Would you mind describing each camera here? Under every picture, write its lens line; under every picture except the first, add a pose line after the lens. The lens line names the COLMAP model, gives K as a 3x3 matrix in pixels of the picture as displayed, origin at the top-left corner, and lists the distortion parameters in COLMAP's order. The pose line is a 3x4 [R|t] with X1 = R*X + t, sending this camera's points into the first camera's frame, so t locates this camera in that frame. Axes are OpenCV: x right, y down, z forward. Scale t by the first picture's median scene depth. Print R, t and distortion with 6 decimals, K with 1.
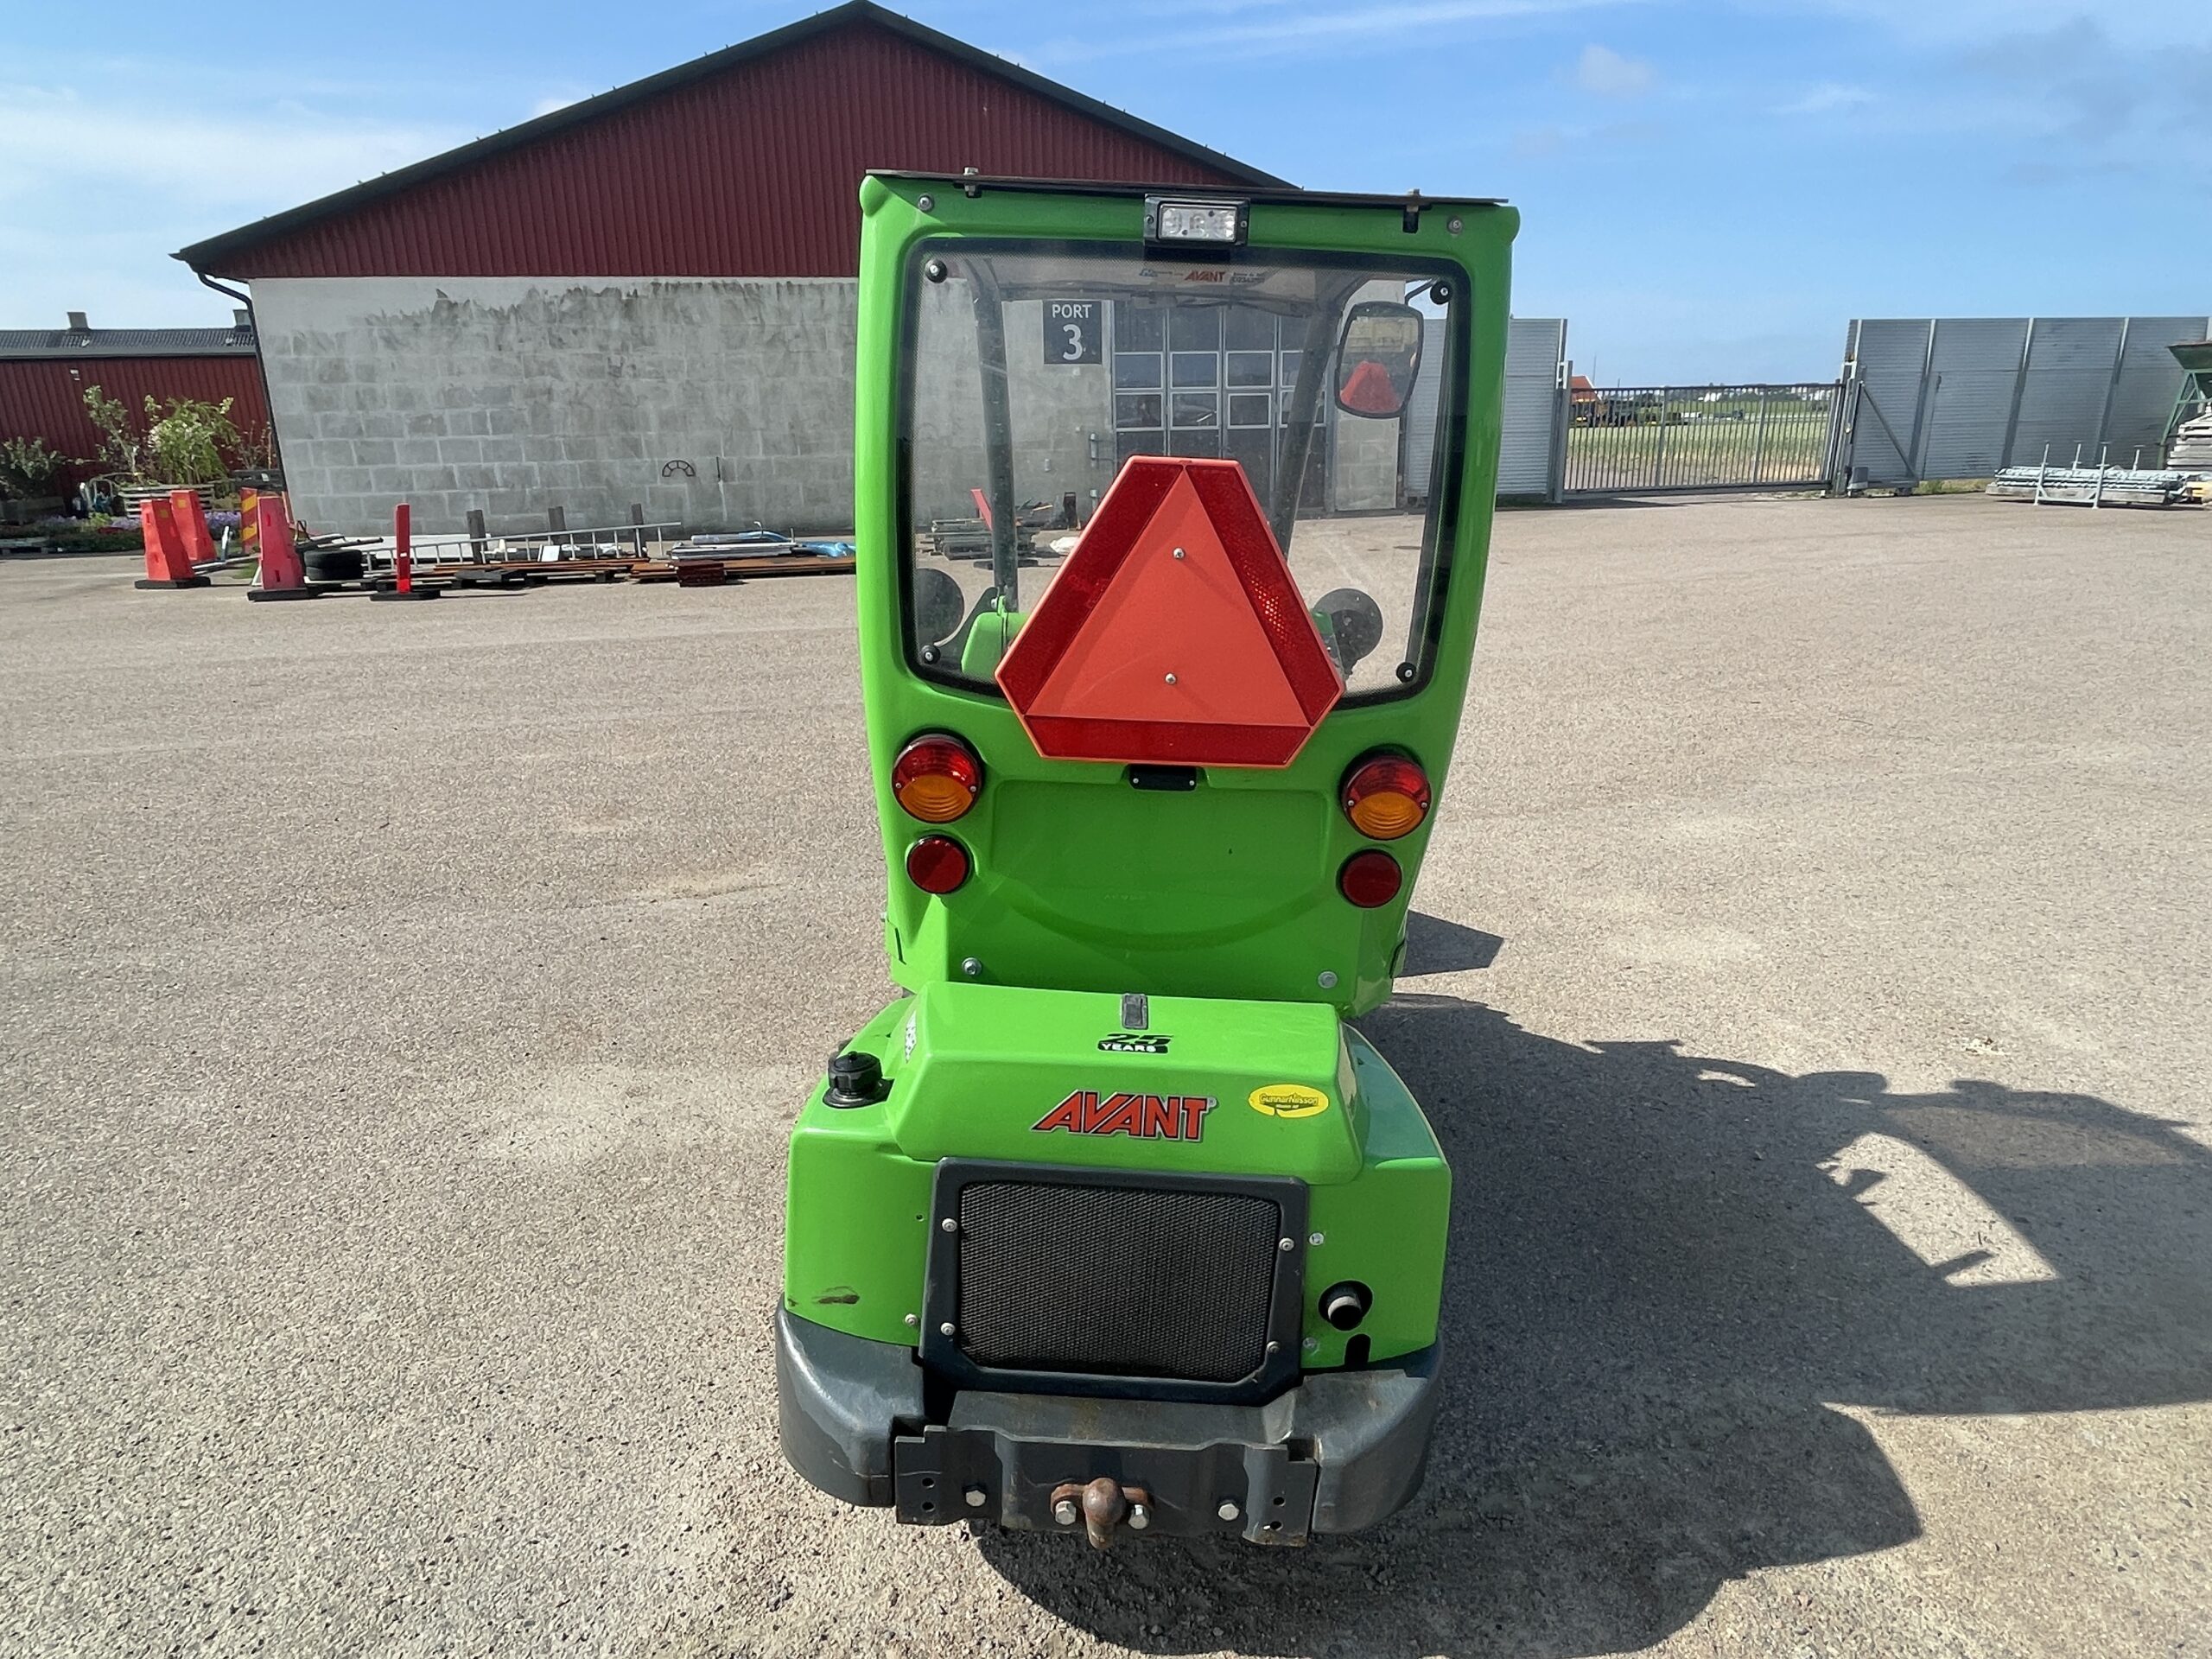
lens RADIAL K [[1314.9, 0, 1107.8], [0, 1314.9, 821.1], [0, 0, 1]] dist [-0.001524, -0.002005]
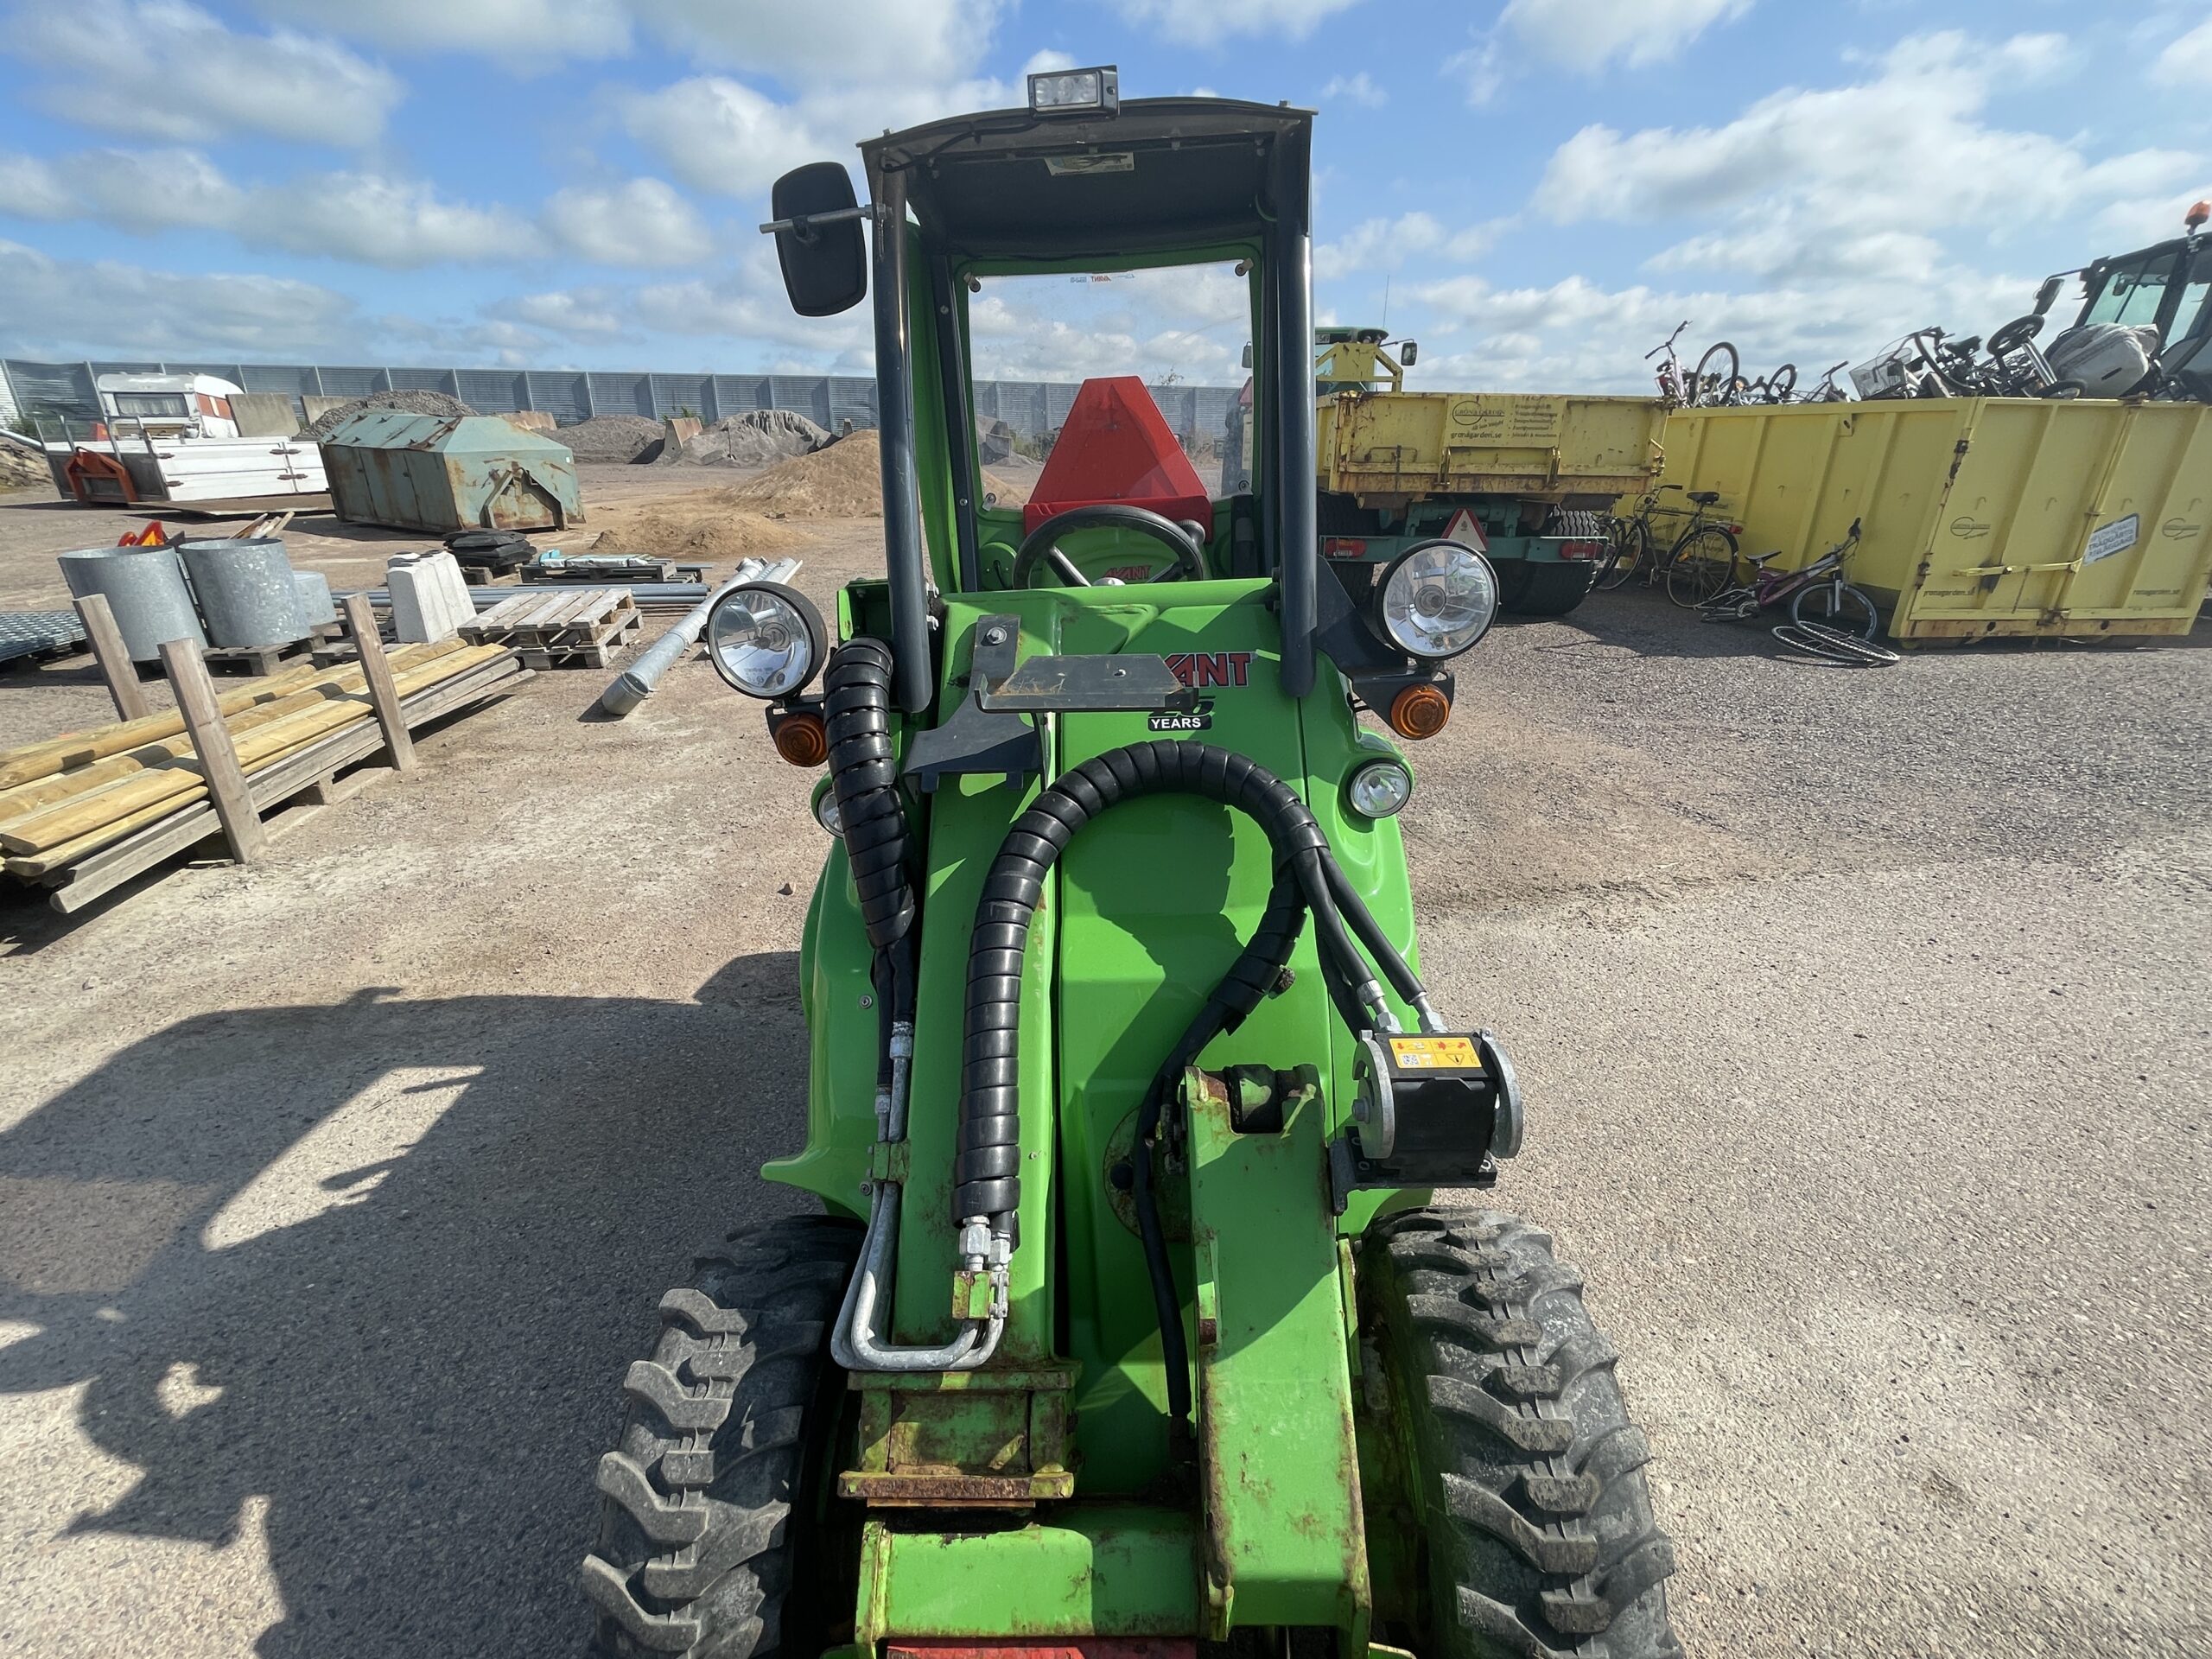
lens RADIAL K [[962.3, 0, 1106.9], [0, 962.3, 820.8], [0, 0, 1]] dist [-0.002421, -0.000128]
pose [[-0.998870, -0.007403, 0.046954, -0.002870], [0.023771, 0.777620, 0.628285, -0.241561], [-0.041163, 0.628691, -0.776565, 0.921164]]
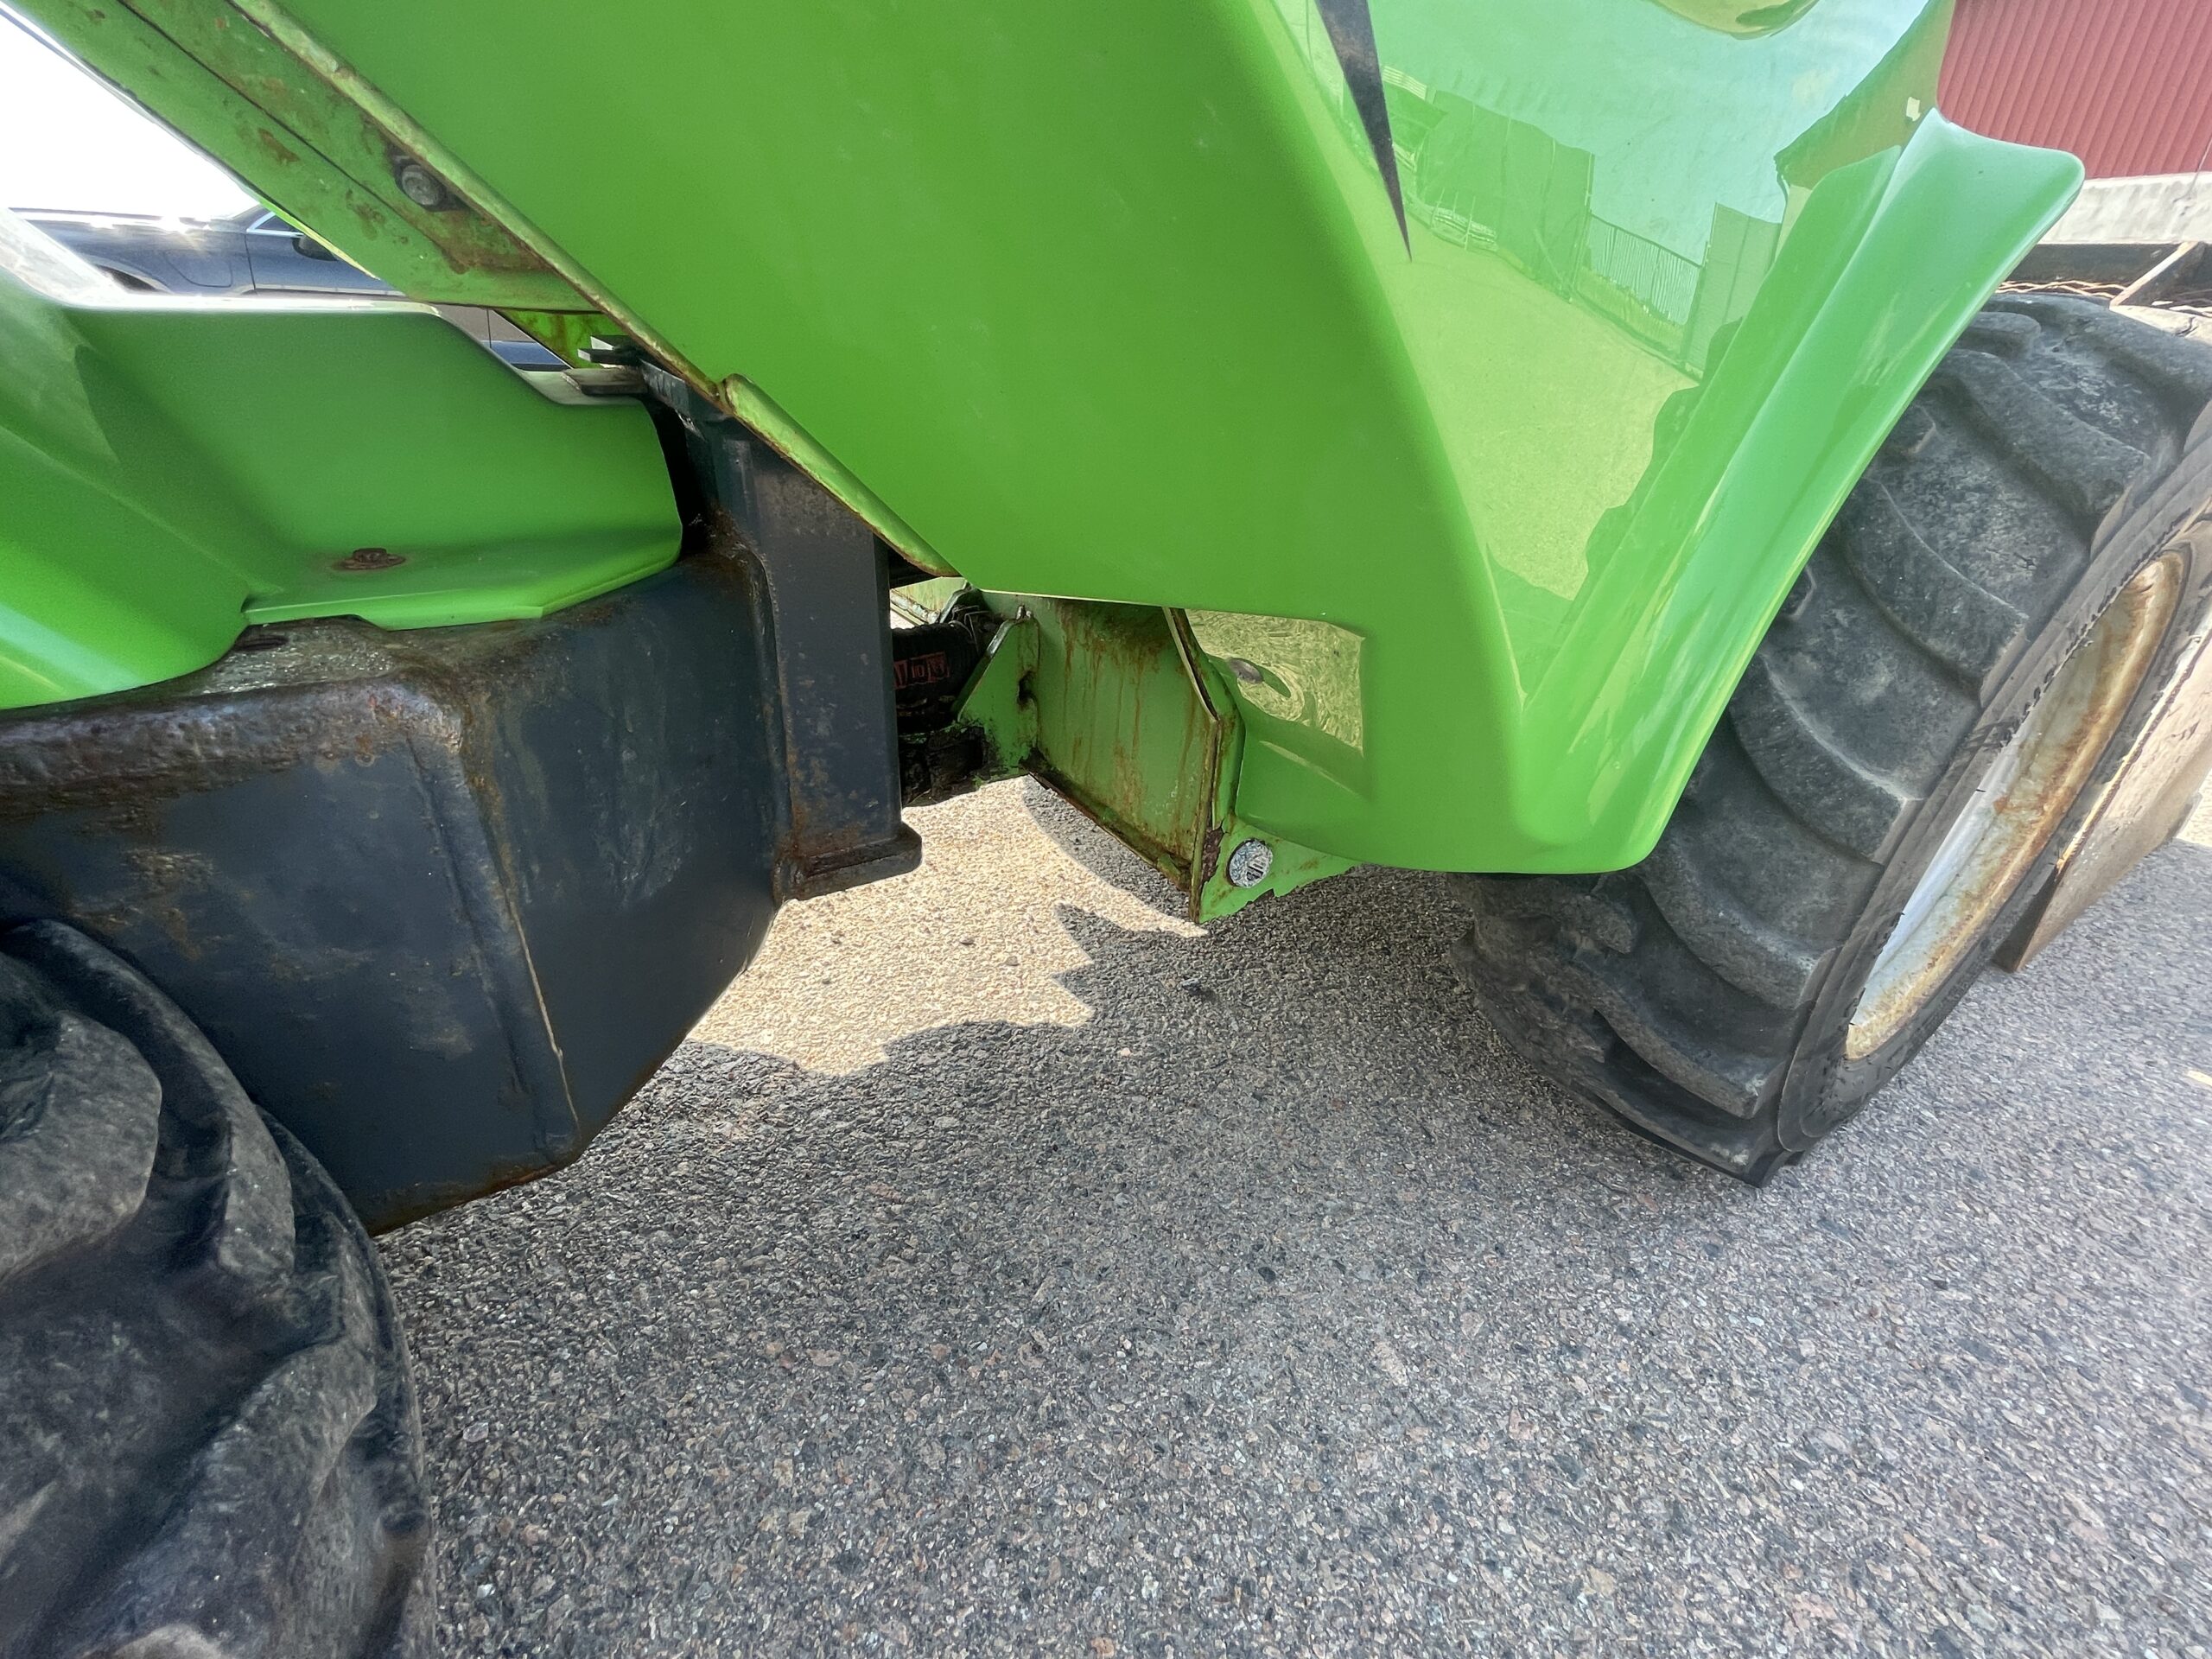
lens RADIAL K [[962.3, 0, 1106.3], [0, 962.3, 823.5], [0, 0, 1]] dist [-0.002421, -0.000128]
pose [[0.565080, 0.386187, -0.729070, 0.154385], [-0.304439, 0.918924, 0.250791, 0.087290], [0.766812, 0.080241, 0.636836, 0.633830]]
